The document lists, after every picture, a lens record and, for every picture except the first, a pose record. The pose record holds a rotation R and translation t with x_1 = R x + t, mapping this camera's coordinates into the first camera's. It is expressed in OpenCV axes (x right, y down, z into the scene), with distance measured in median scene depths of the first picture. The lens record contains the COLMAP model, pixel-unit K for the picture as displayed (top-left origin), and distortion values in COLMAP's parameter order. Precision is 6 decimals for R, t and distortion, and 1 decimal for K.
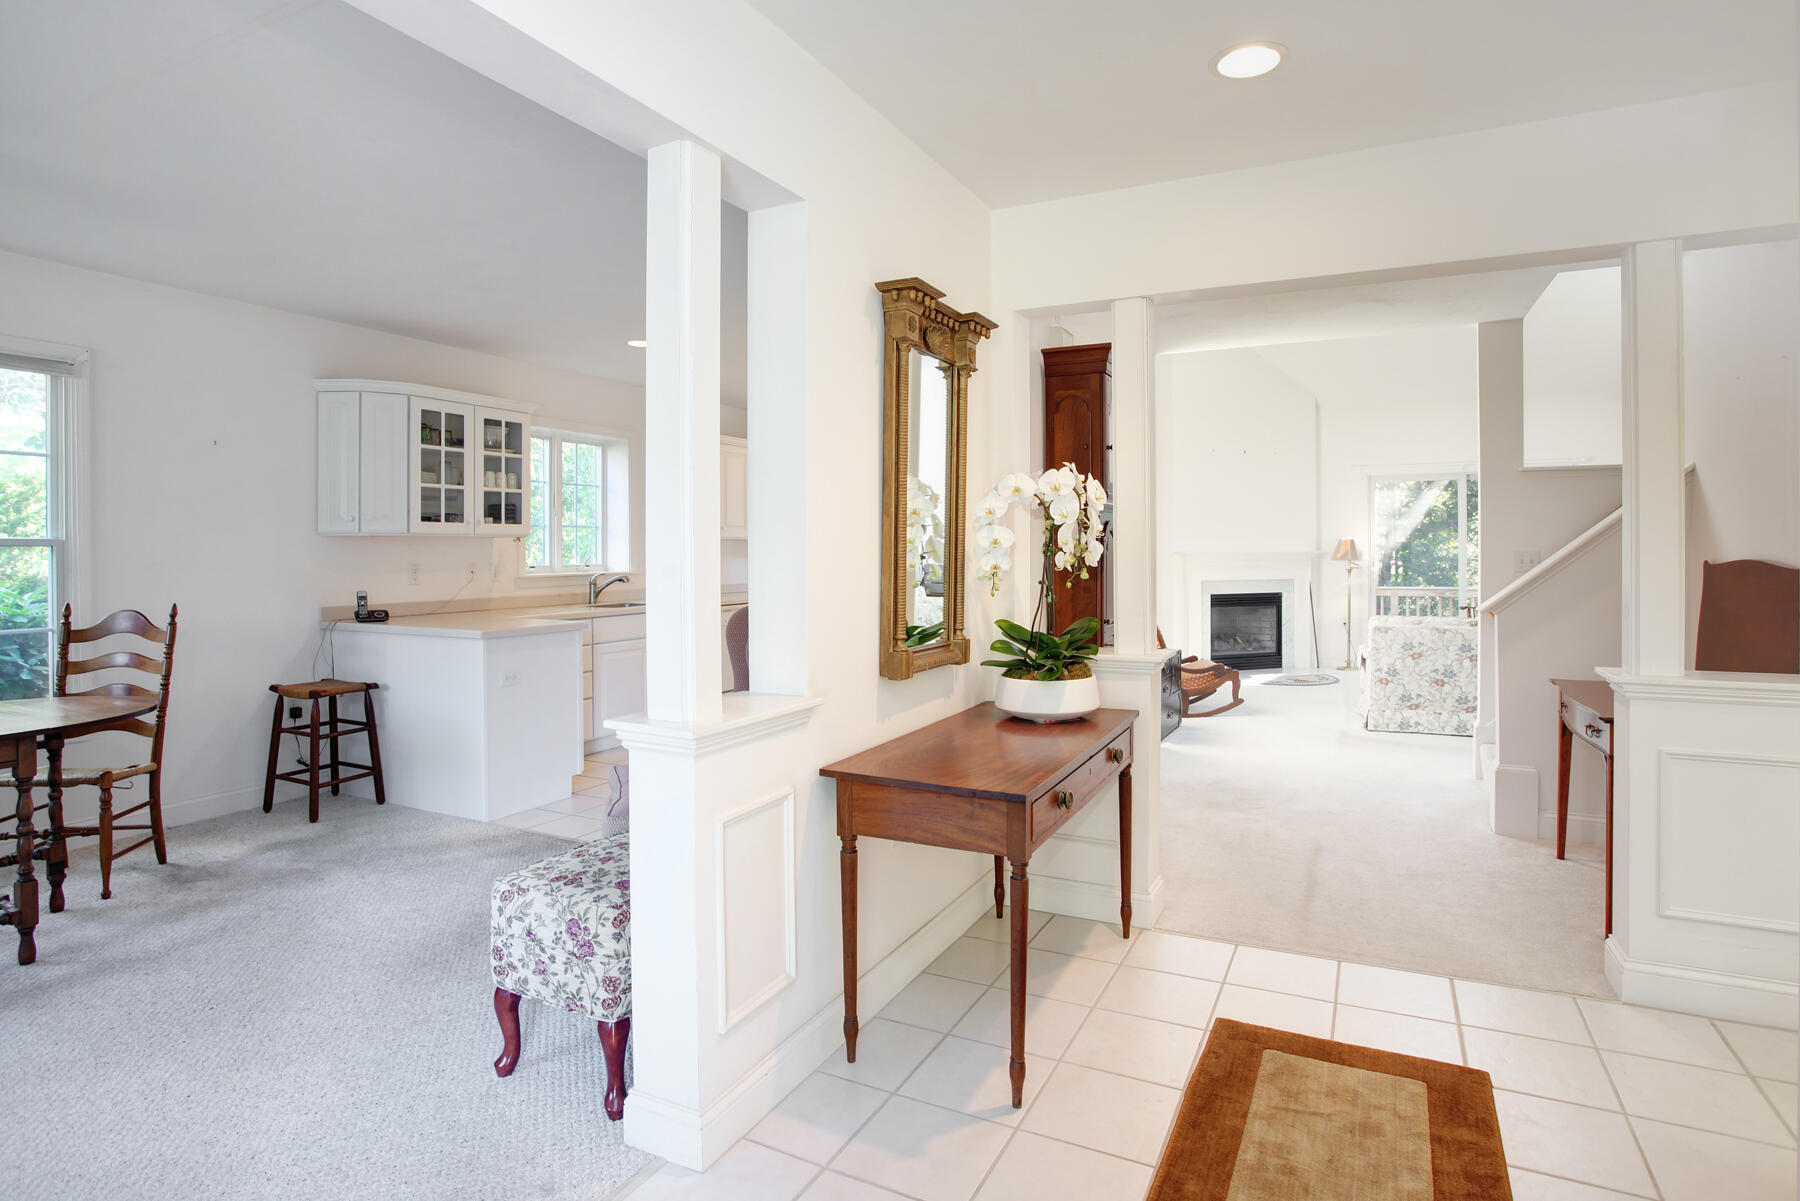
lens RADIAL K [[957.4, 0, 898.2], [0, 957.4, 556.0], [0, 0, 1]] dist [-0.058657, 0.028776]
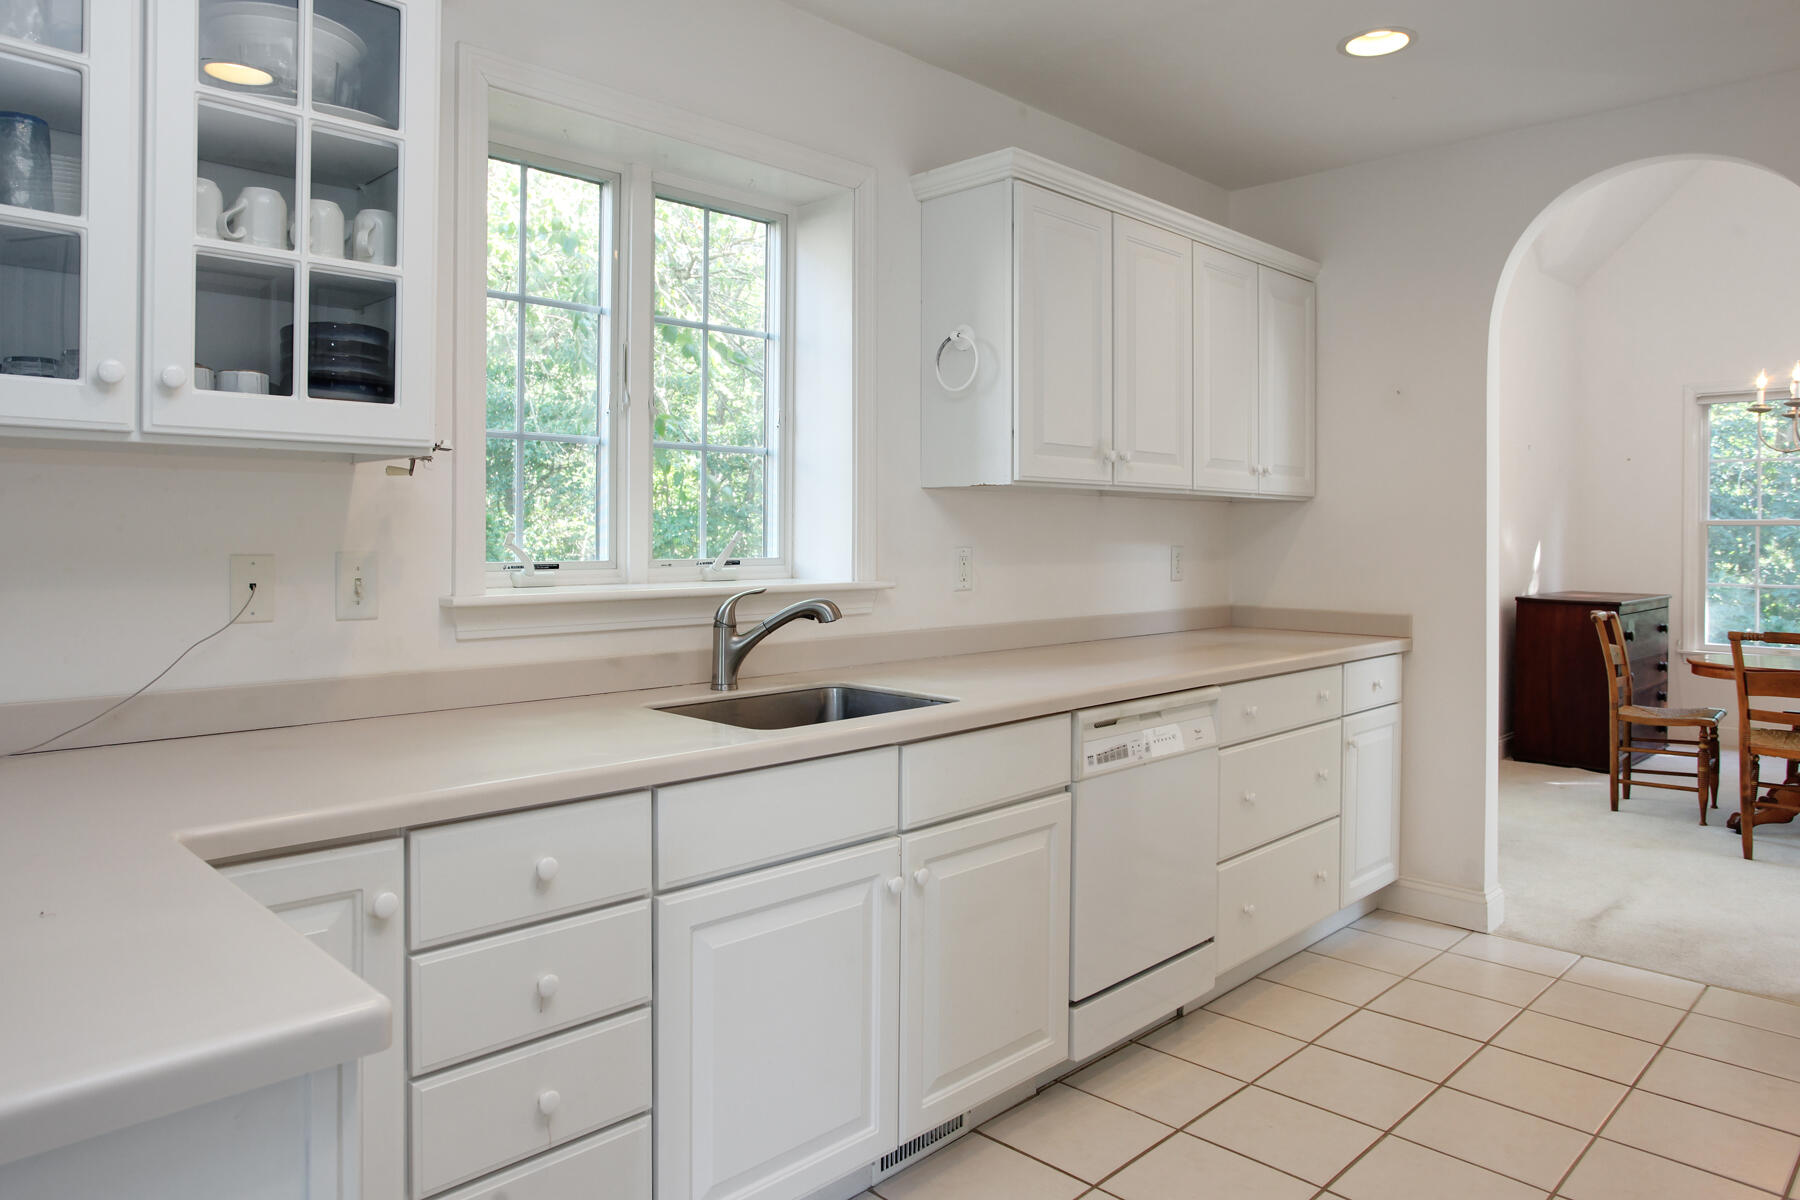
lens RADIAL K [[1163.8, 0, 839.8], [0, 1163.8, 541.5], [0, 0, 1]] dist [-0.071276, 0.050120]
pose [[0.940328, 0.005873, -0.340219, -0.202798], [-0.007053, 0.999973, -0.002232, 0.003655], [0.340196, 0.004498, 0.940344, 0.849597]]
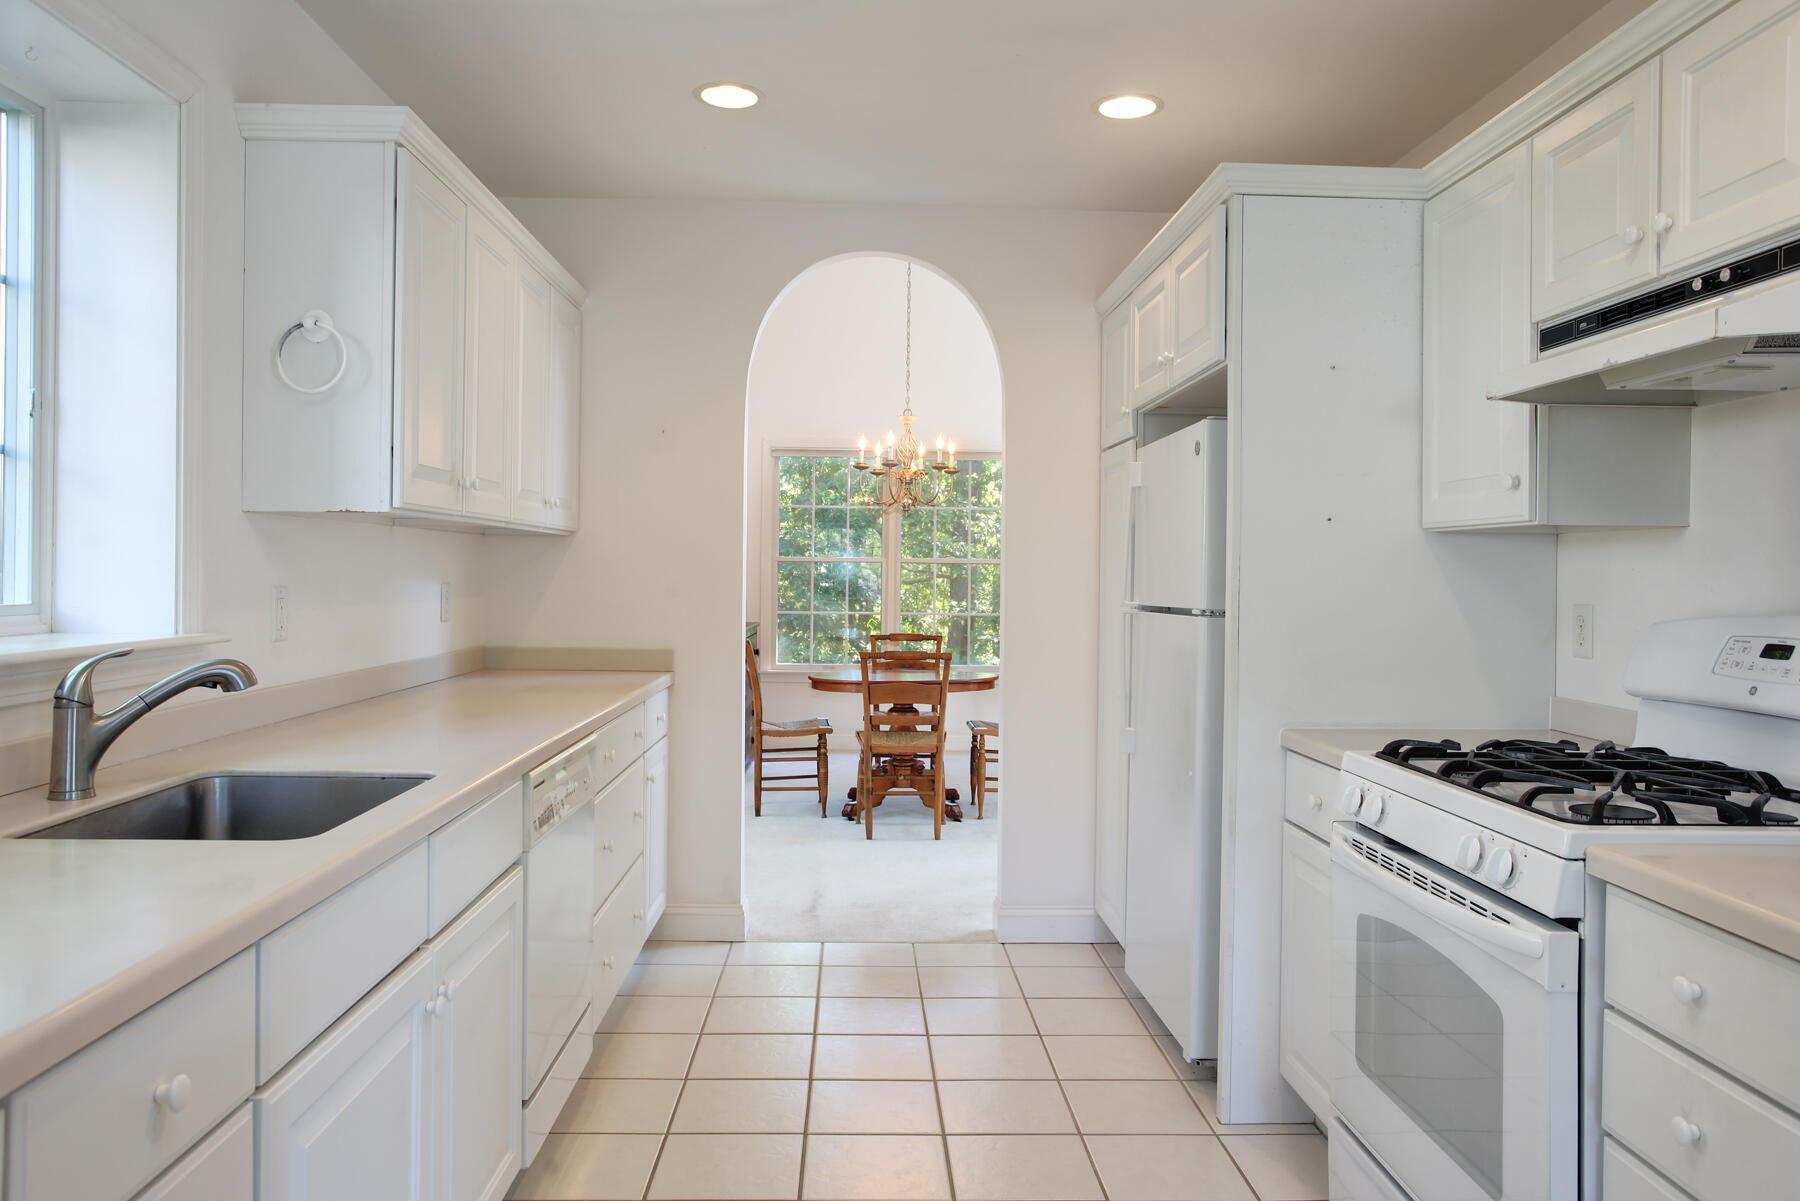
lens RADIAL K [[1265.0, 0, 894.1], [0, 1265.0, 578.6], [0, 0, 1]] dist [-0.003925, 0.001956]
pose [[0.880213, 0.011385, 0.474443, -0.379555], [-0.011800, 0.999928, -0.002104, -0.000198], [-0.474433, -0.003747, 0.880284, 0.858266]]
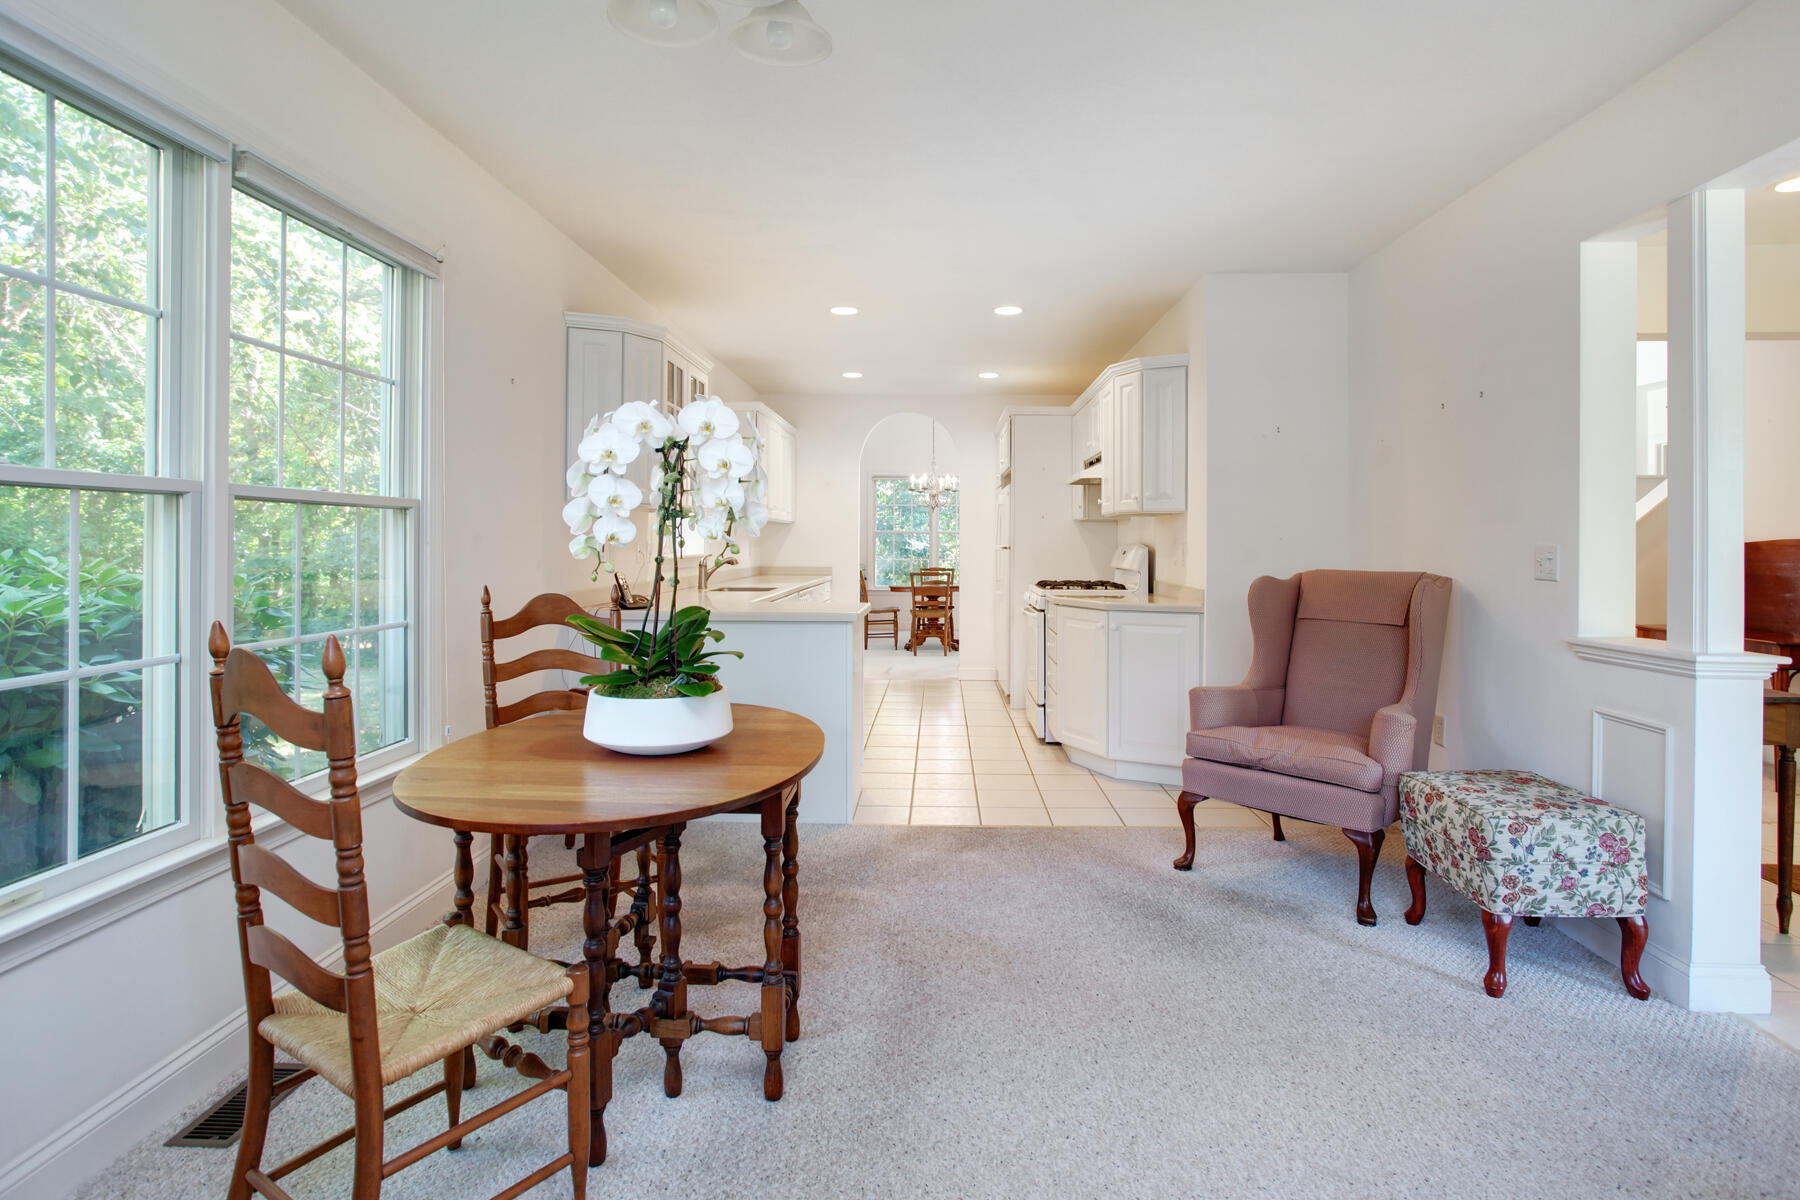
lens RADIAL K [[937.6, 0, 920.8], [0, 937.6, 551.3], [0, 0, 1]] dist [-0.051659, 0.031392]
pose [[0.903922, 0.001635, 0.427694, -0.661927], [-0.002748, 0.999994, 0.001985, 0.015709], [-0.427689, -0.002970, 0.903921, 0.142183]]
